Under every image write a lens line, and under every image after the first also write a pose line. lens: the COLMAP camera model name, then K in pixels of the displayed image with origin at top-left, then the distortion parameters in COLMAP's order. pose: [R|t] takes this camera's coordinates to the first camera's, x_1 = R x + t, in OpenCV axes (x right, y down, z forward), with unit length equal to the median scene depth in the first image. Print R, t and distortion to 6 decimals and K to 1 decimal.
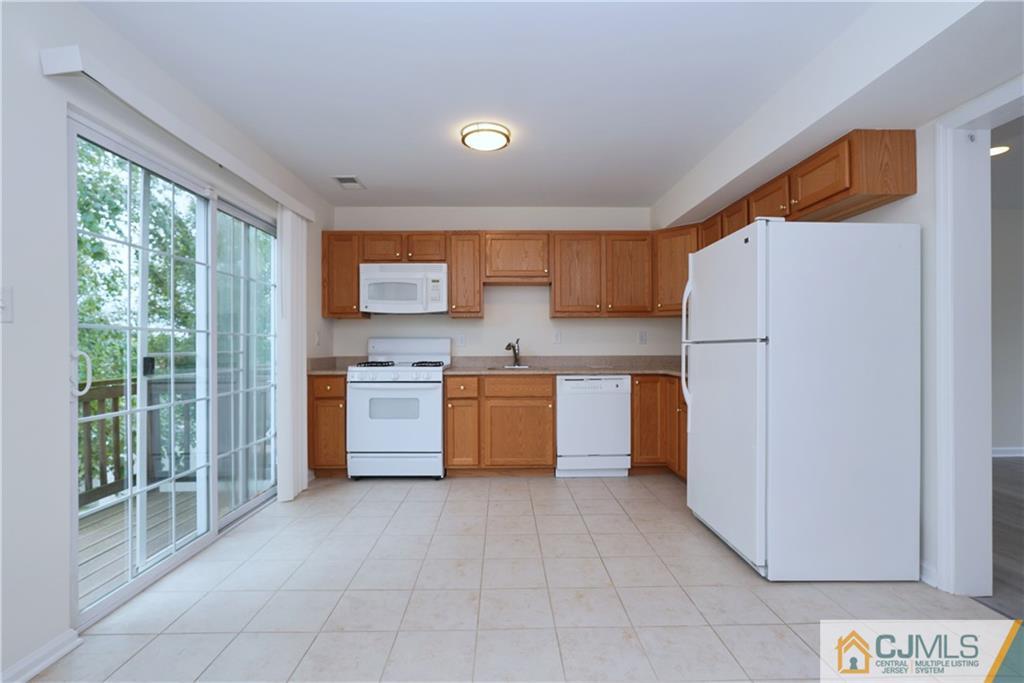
lens RADIAL K [[469.0, 0, 511.2], [0, 469.0, 342.8], [0, 0, 1]] dist [-0.021852, 0.009748]
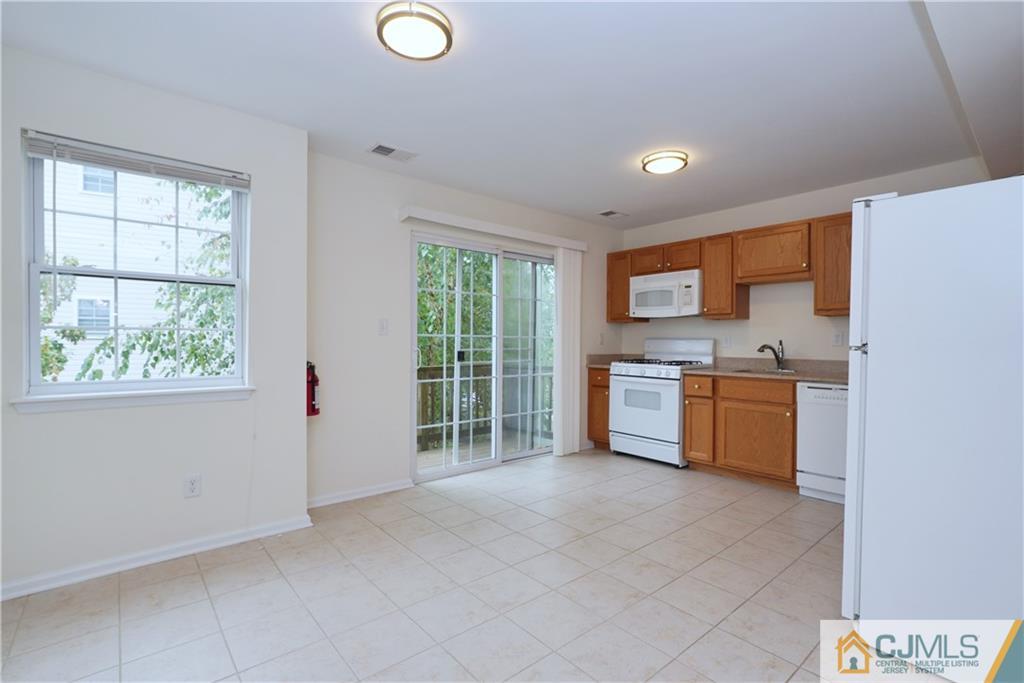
lens RADIAL K [[469.0, 0, 511.2], [0, 469.0, 342.8], [0, 0, 1]] dist [-0.021852, 0.009748]
pose [[0.631787, 0.009607, -0.775082, 0.445759], [-0.003827, 0.999950, 0.009275, -0.011548], [0.775133, -0.002894, 0.631792, 0.003084]]
